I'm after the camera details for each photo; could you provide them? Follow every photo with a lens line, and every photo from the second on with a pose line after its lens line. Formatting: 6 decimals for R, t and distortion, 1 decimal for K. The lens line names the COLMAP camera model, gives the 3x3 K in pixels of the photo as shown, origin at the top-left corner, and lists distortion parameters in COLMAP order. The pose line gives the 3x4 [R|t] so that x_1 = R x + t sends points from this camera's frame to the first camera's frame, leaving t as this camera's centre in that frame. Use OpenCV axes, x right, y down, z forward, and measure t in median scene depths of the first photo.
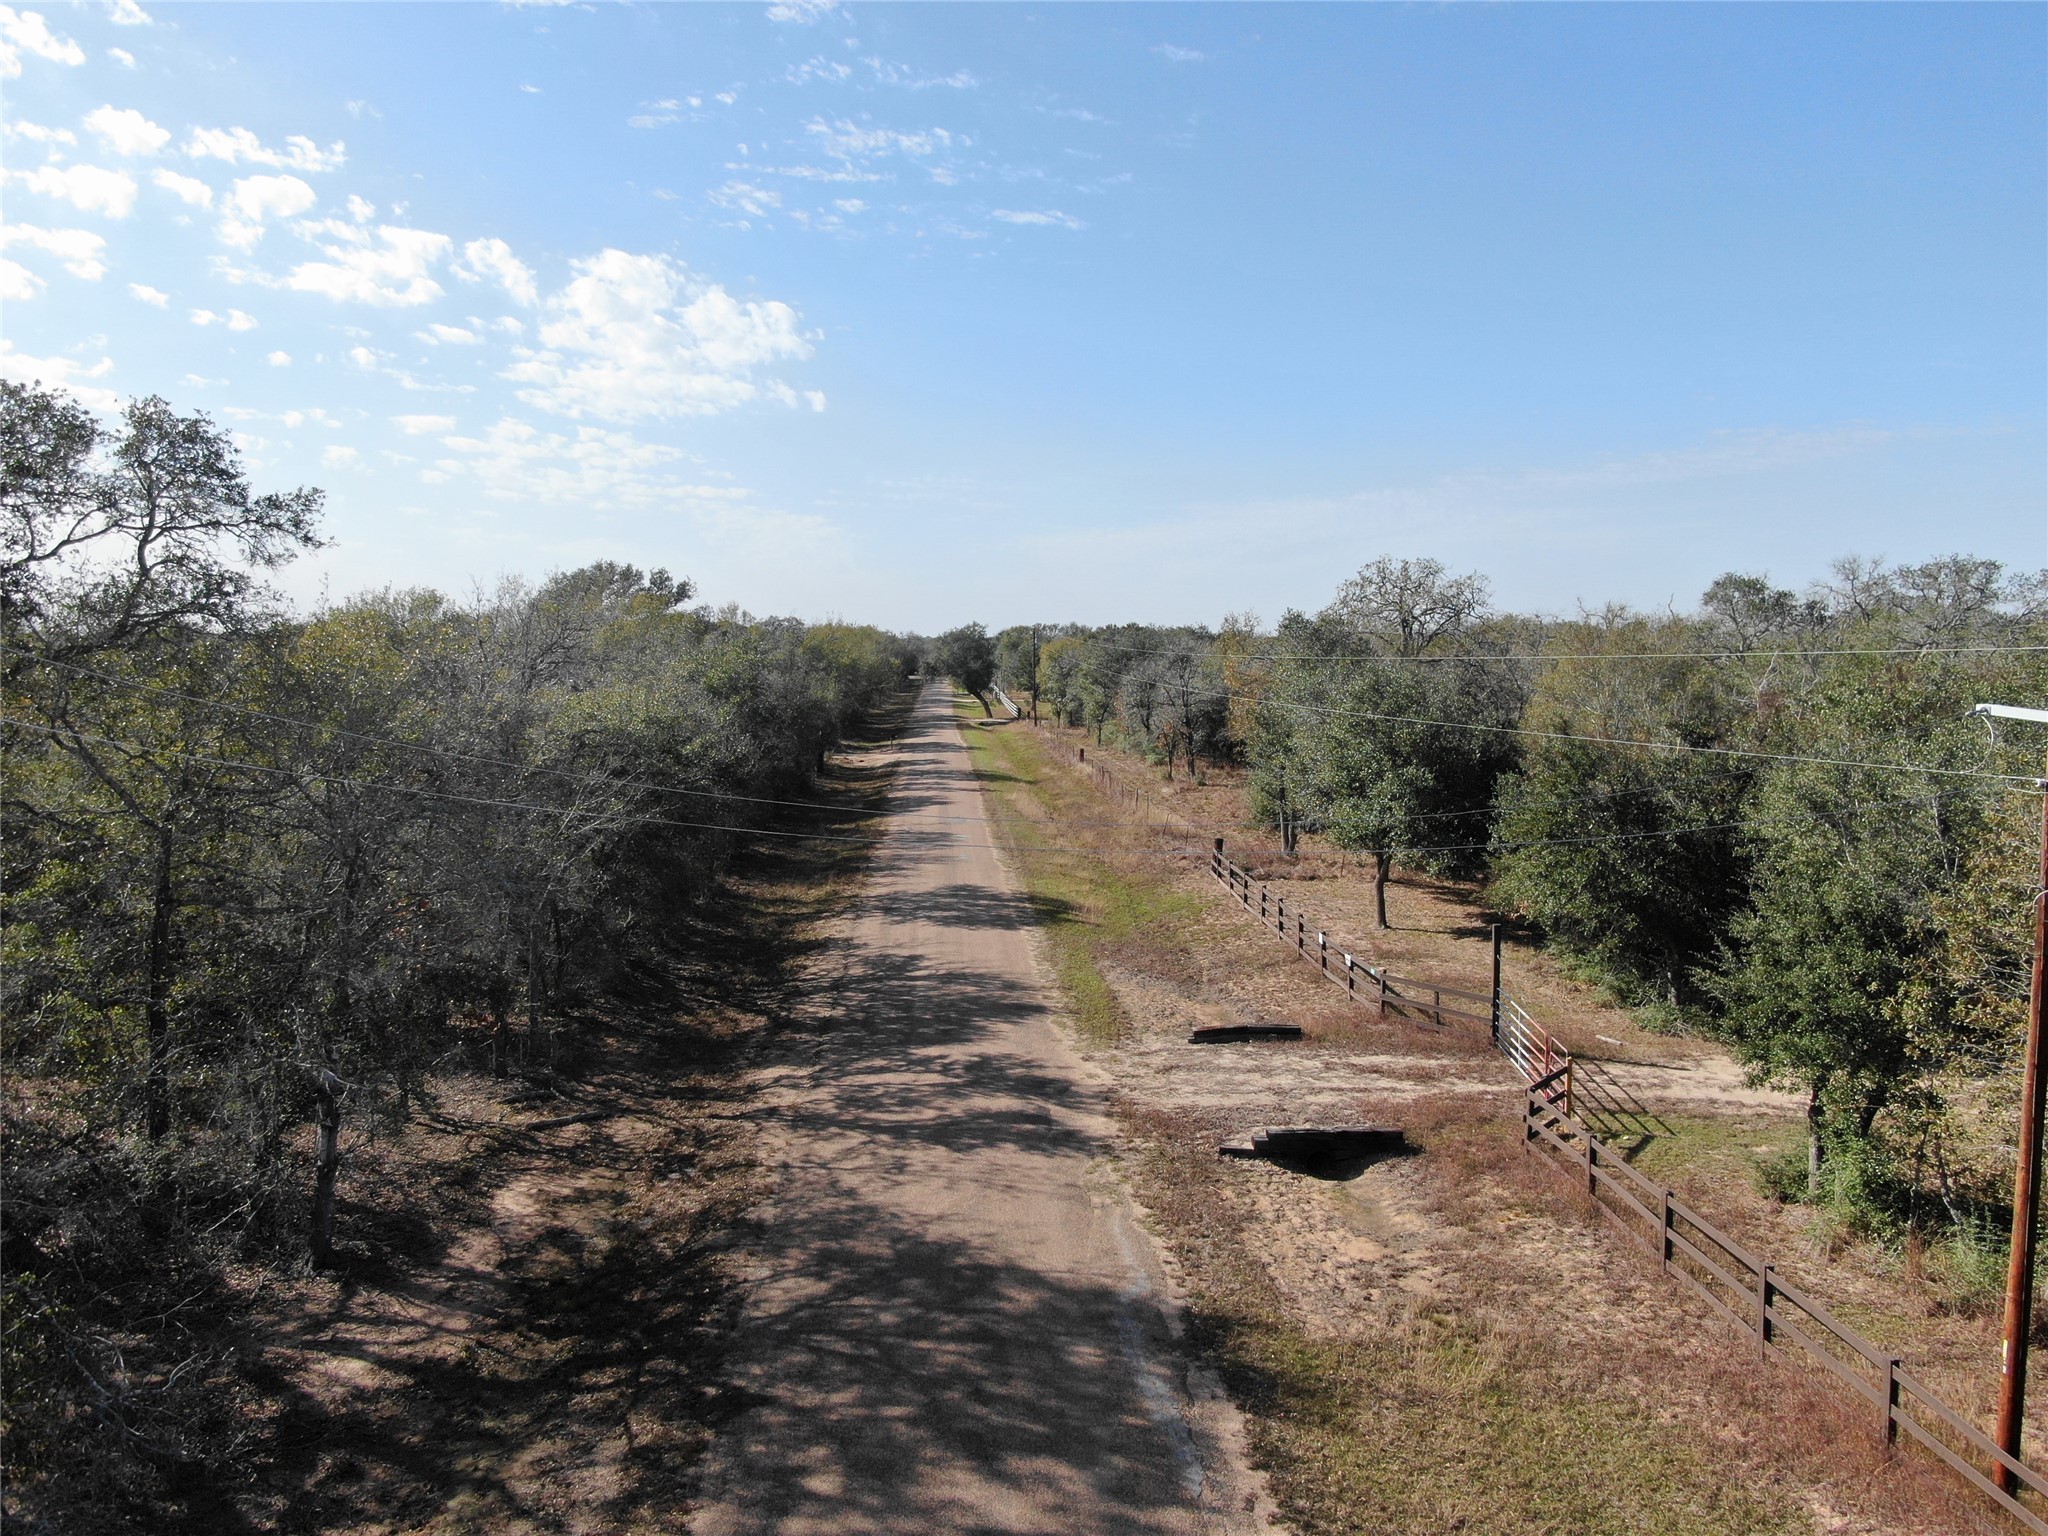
lens RADIAL K [[1483.2, 0, 1024.8], [0, 1483.2, 753.7], [0, 0, 1]] dist [-0.016221, 0.004929]
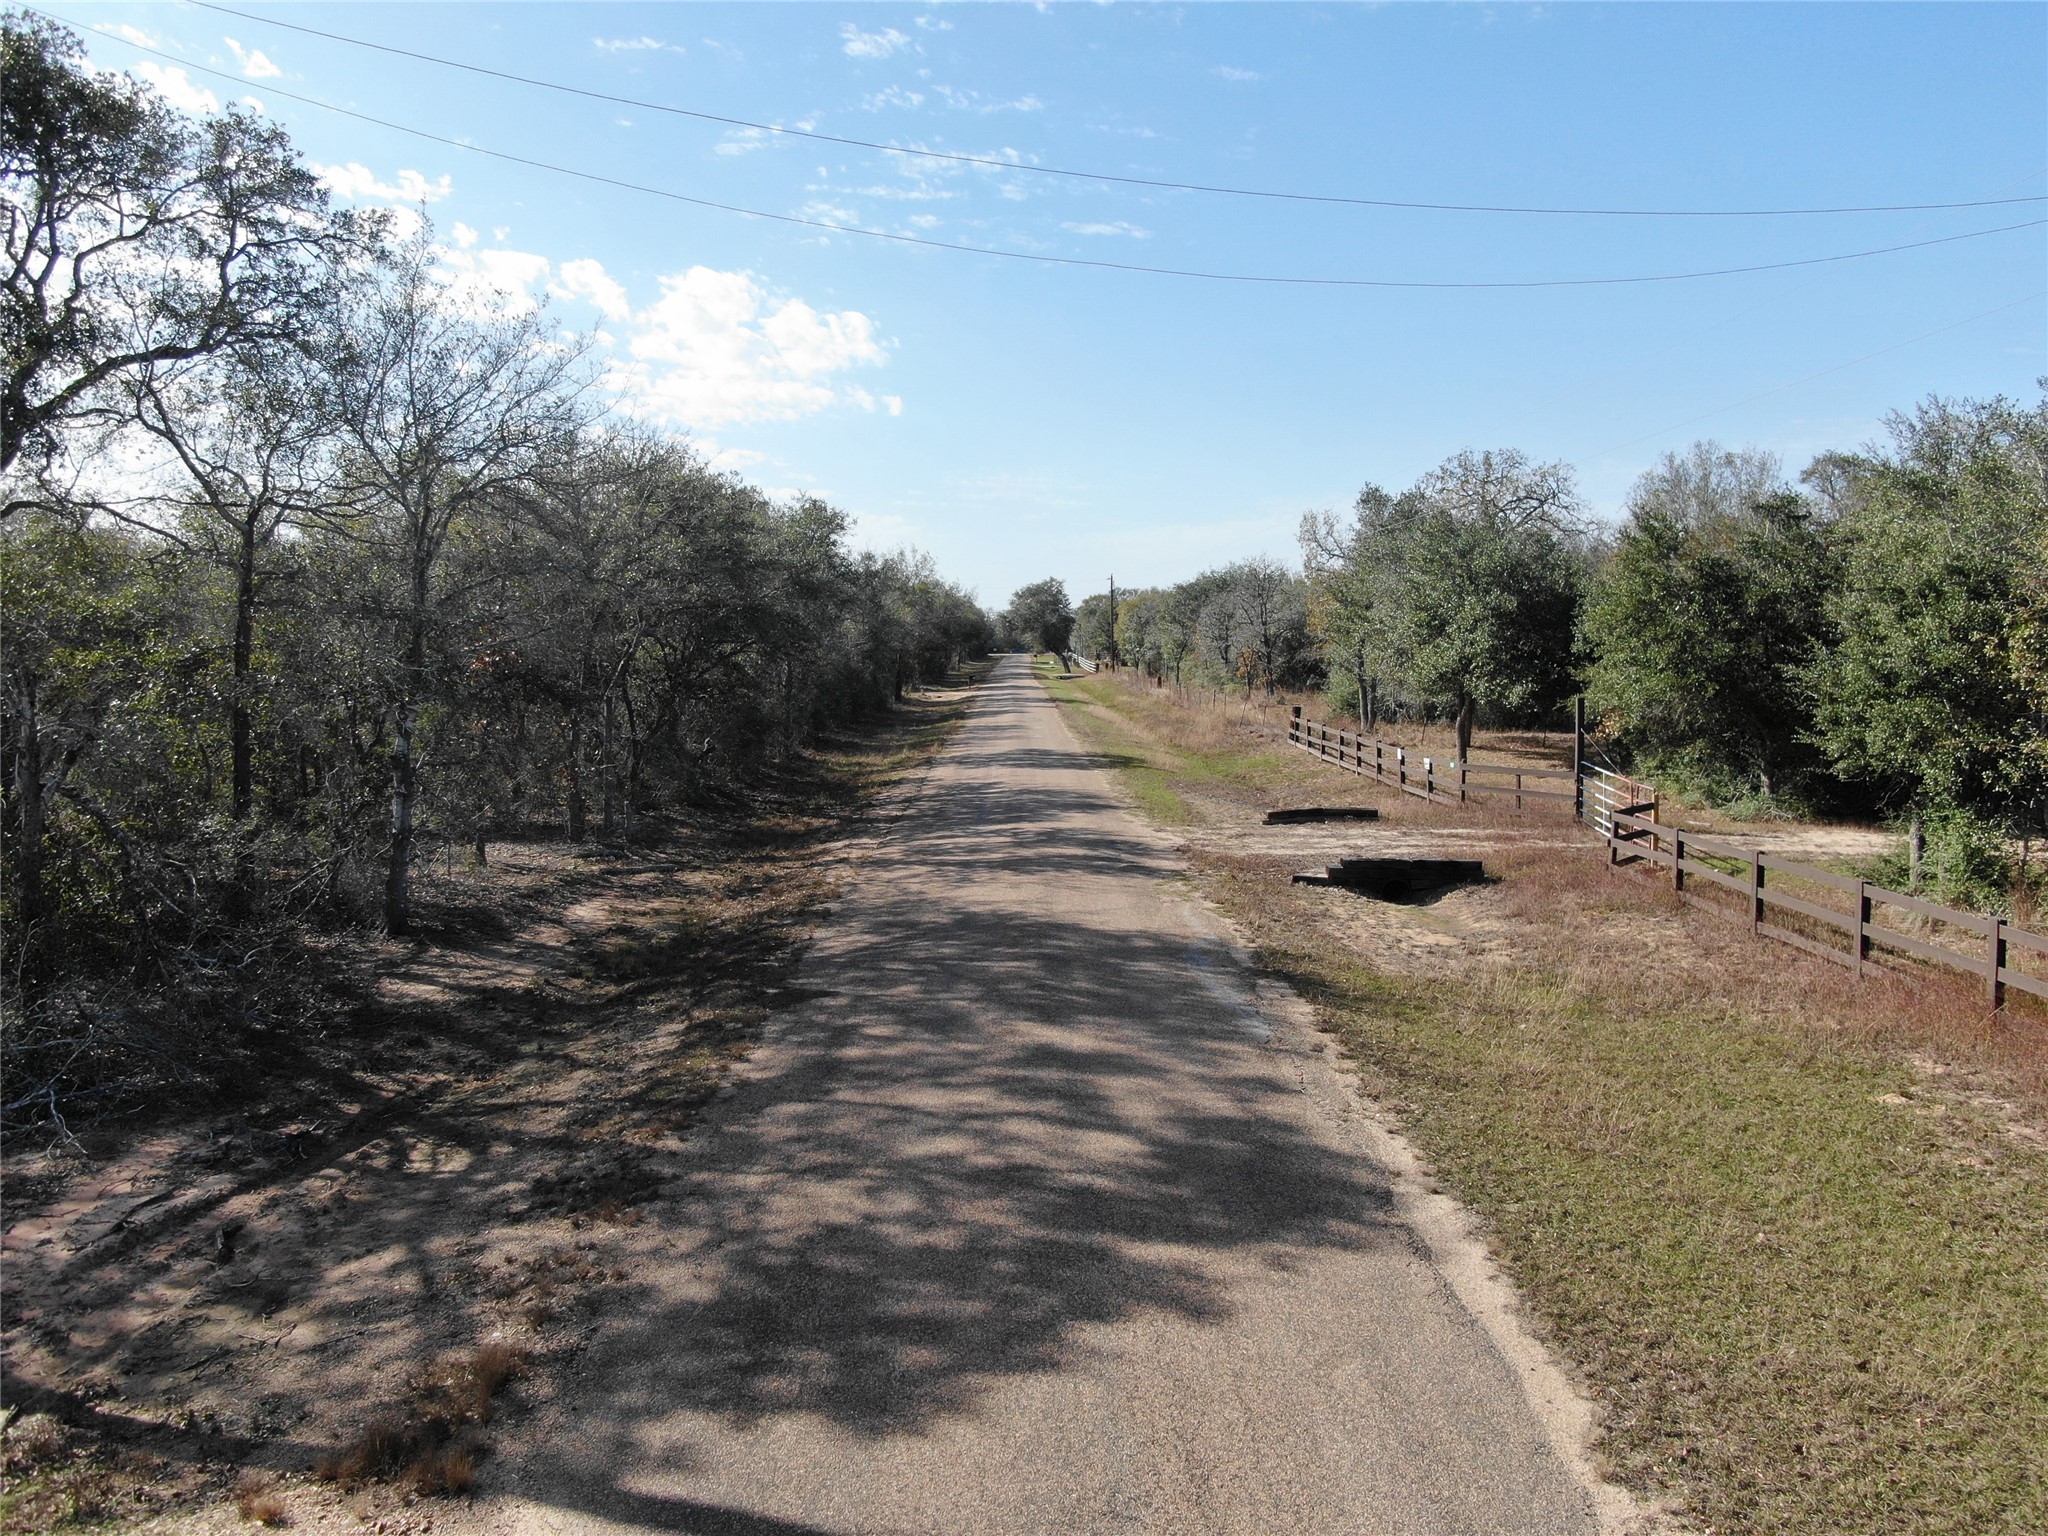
lens RADIAL K [[1483.2, 0, 1023.9], [0, 1483.2, 776.1], [0, 0, 1]] dist [-0.016221, 0.004929]
pose [[0.998418, -0.006556, -0.055837, 0.007021], [0.006539, 0.999979, -0.000476, 0.155340], [0.055839, 0.000110, 0.998440, 0.006976]]
